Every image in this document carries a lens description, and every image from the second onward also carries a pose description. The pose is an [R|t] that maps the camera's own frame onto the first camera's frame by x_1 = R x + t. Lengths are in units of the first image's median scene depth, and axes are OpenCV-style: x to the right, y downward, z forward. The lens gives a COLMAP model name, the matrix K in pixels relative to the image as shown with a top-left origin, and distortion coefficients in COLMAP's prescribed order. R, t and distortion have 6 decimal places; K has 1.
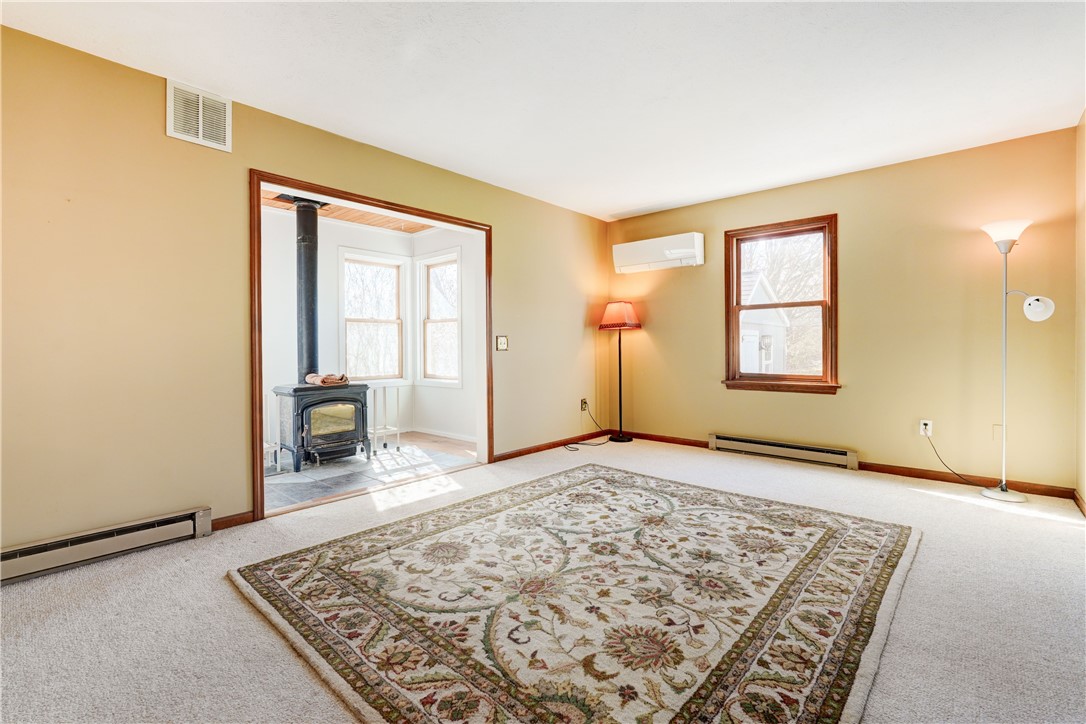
lens RADIAL K [[494.3, 0, 539.3], [0, 494.3, 344.5], [0, 0, 1]] dist [-0.007172, 0.000381]
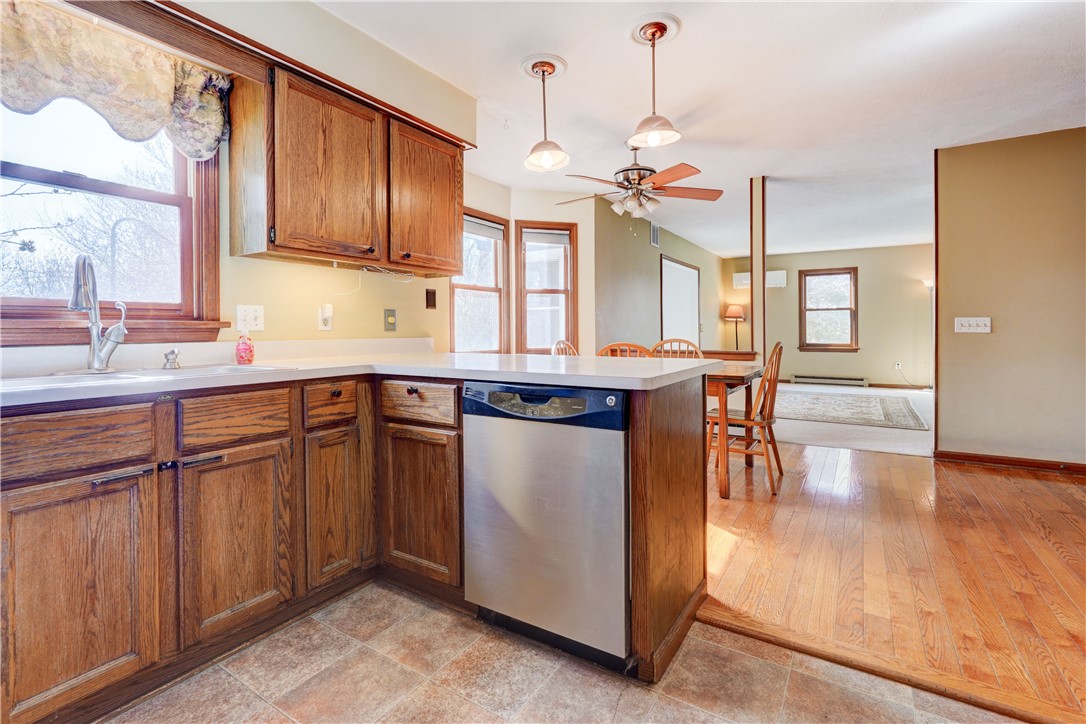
lens RADIAL K [[514.6, 0, 540.2], [0, 514.6, 328.2], [0, 0, 1]] dist [0.001396, 0.000273]
pose [[0.983901, 0.000670, 0.178711, -1.650837], [-0.000686, 1.000000, 0.000033, -0.002180], [-0.178711, -0.000155, 0.983902, -1.354916]]
